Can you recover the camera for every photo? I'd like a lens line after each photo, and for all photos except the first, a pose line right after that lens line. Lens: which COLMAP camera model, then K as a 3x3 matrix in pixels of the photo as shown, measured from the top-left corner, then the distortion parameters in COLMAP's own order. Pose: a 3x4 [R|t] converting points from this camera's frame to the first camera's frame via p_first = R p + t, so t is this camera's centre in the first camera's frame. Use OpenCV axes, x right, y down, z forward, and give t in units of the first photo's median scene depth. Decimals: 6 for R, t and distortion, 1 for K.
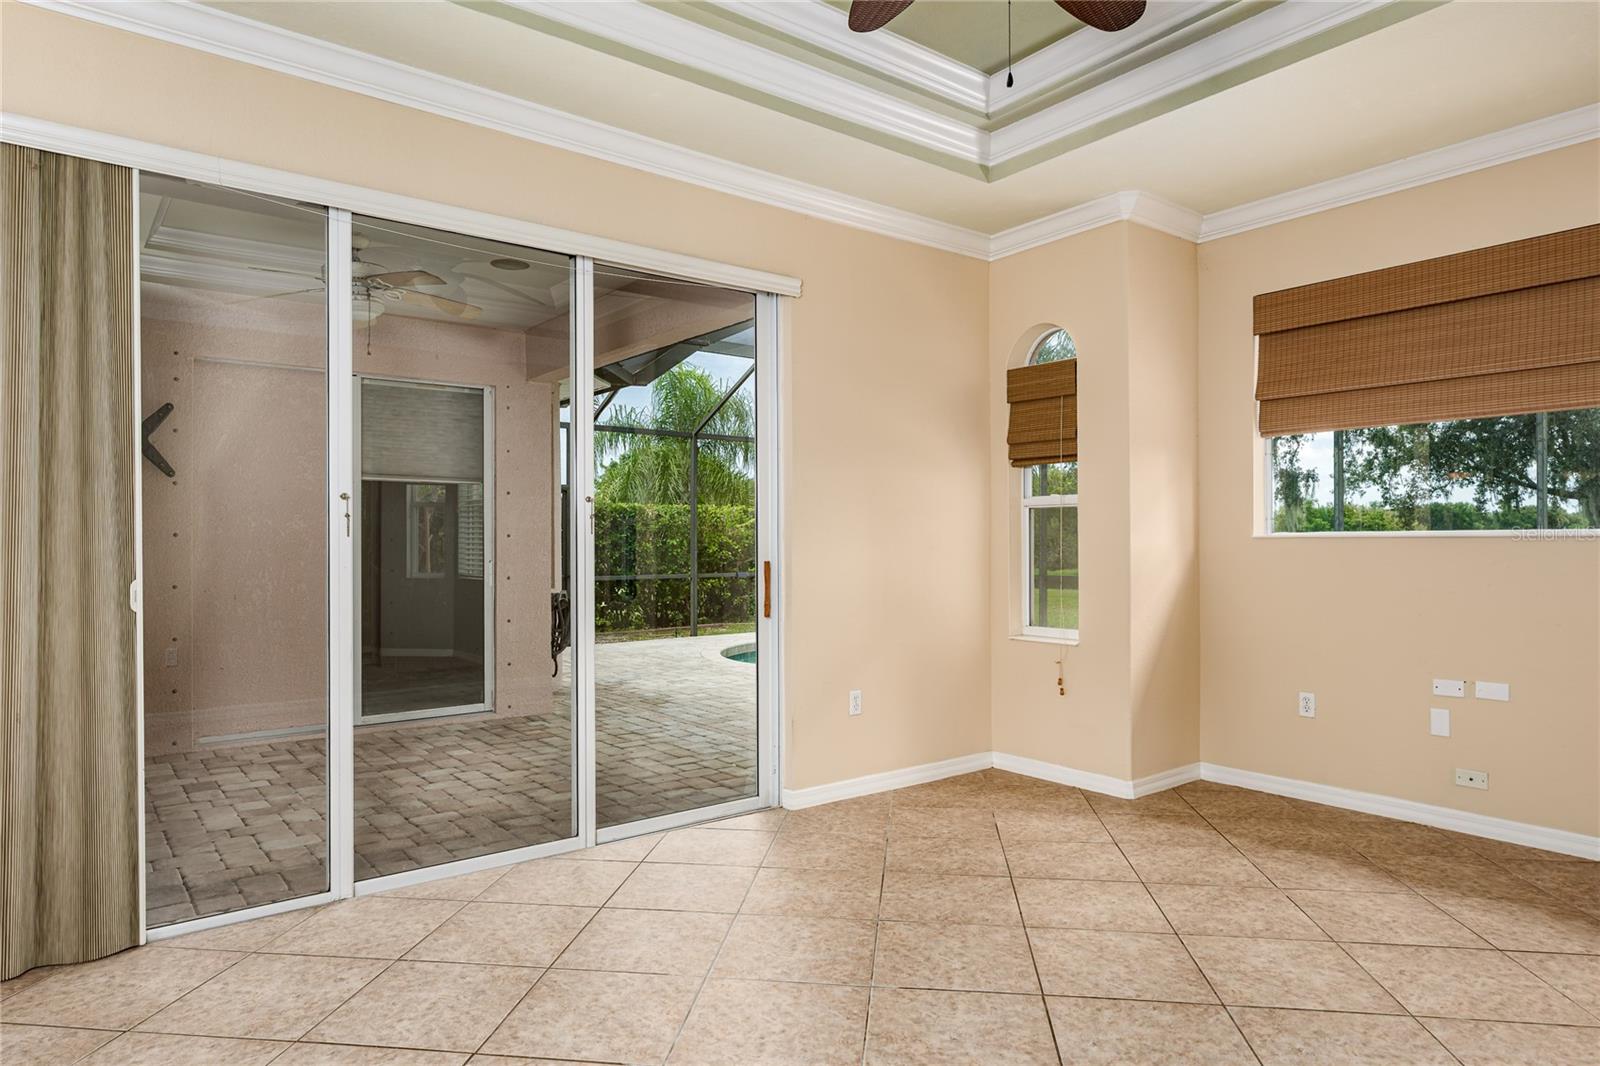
lens RADIAL K [[973.5, 0, 794.9], [0, 973.5, 538.4], [0, 0, 1]] dist [0.014085, -0.000317]
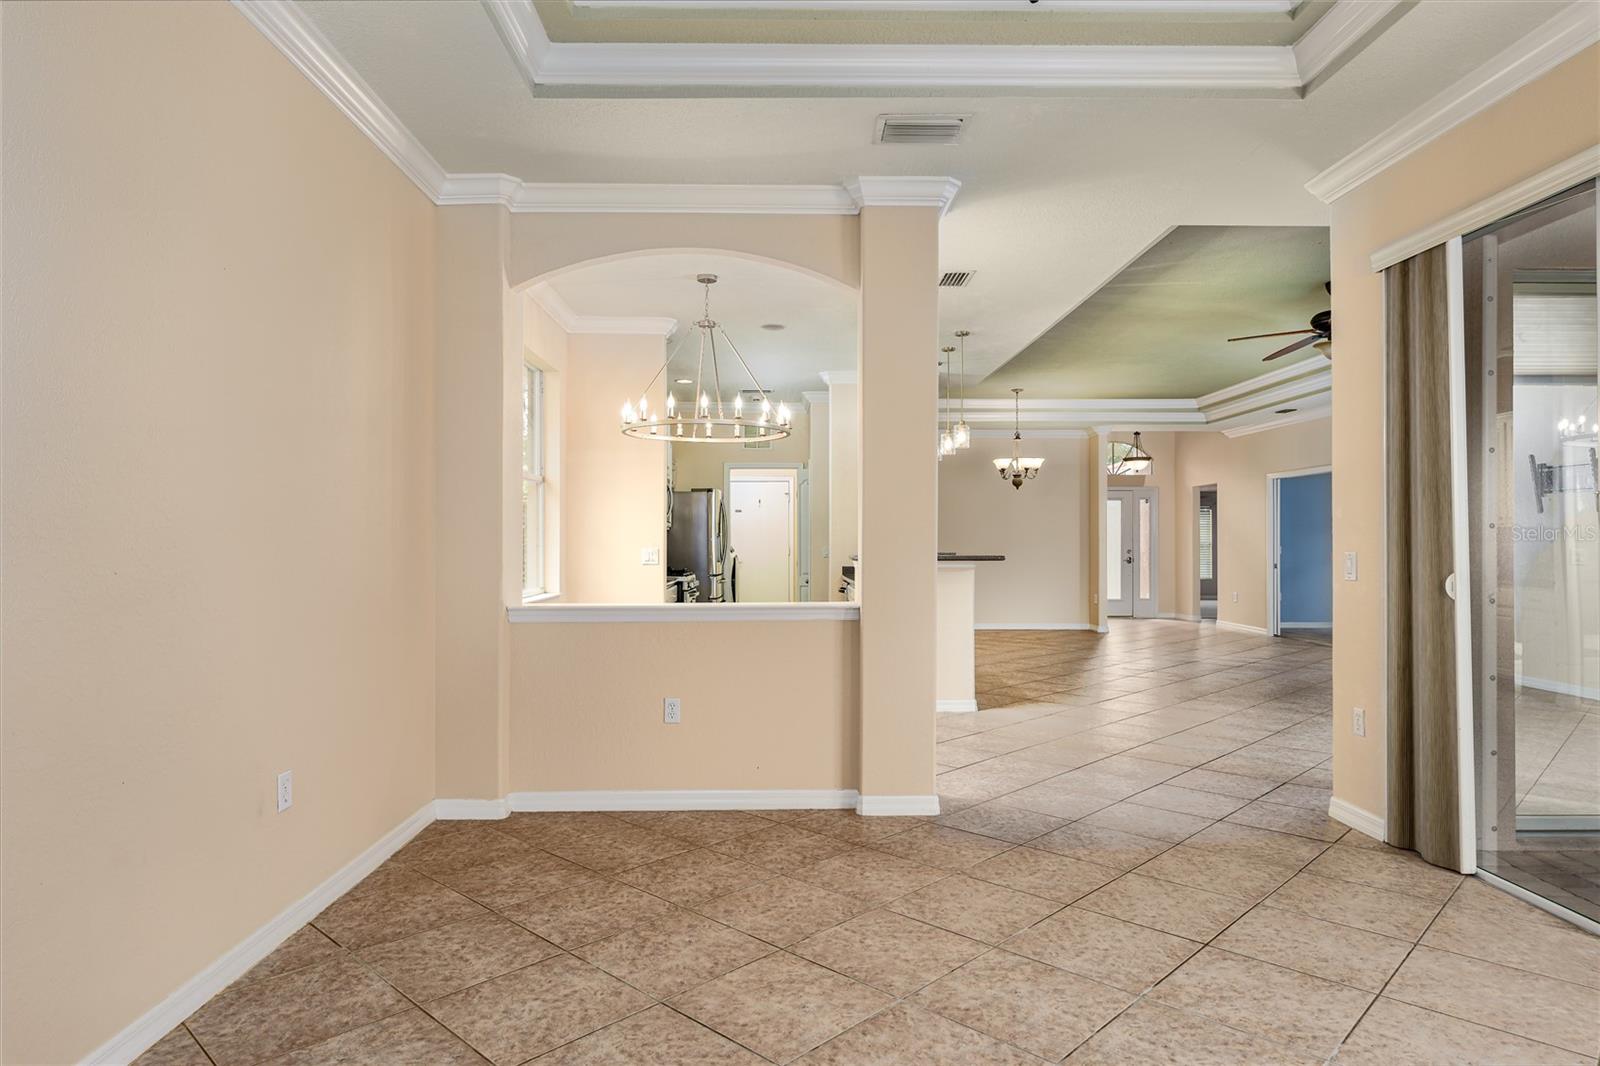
lens RADIAL K [[973.5, 0, 808.2], [0, 973.5, 530.1], [0, 0, 1]] dist [0.014085, -0.000317]
pose [[-0.582632, -0.006987, -0.812706, 0.595926], [0.001551, 0.999952, -0.009709, -0.002286], [0.812734, -0.006917, -0.582593, 0.777445]]
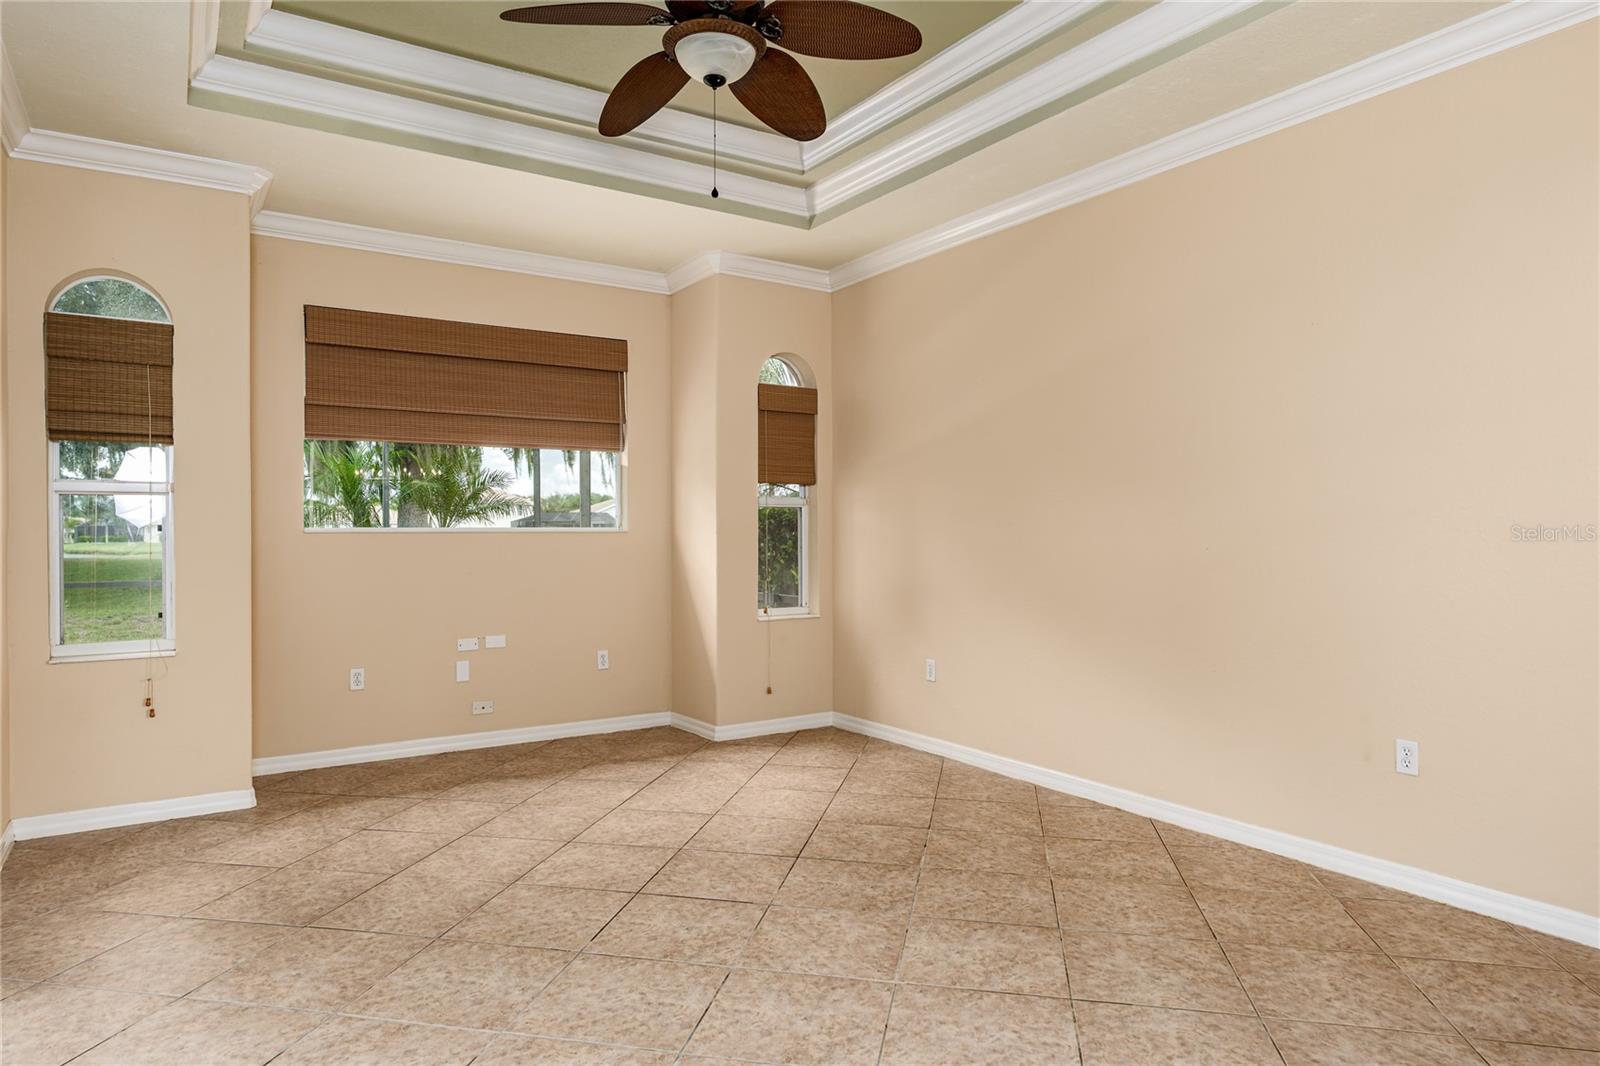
lens RADIAL K [[973.5, 0, 796.3], [0, 973.5, 537.2], [0, 0, 1]] dist [0.014085, -0.000317]
pose [[0.075311, -0.002078, 0.997158, -0.649811], [0.000341, 0.999998, 0.002058, 0.002937], [-0.997160, 0.000185, 0.075312, 0.459856]]
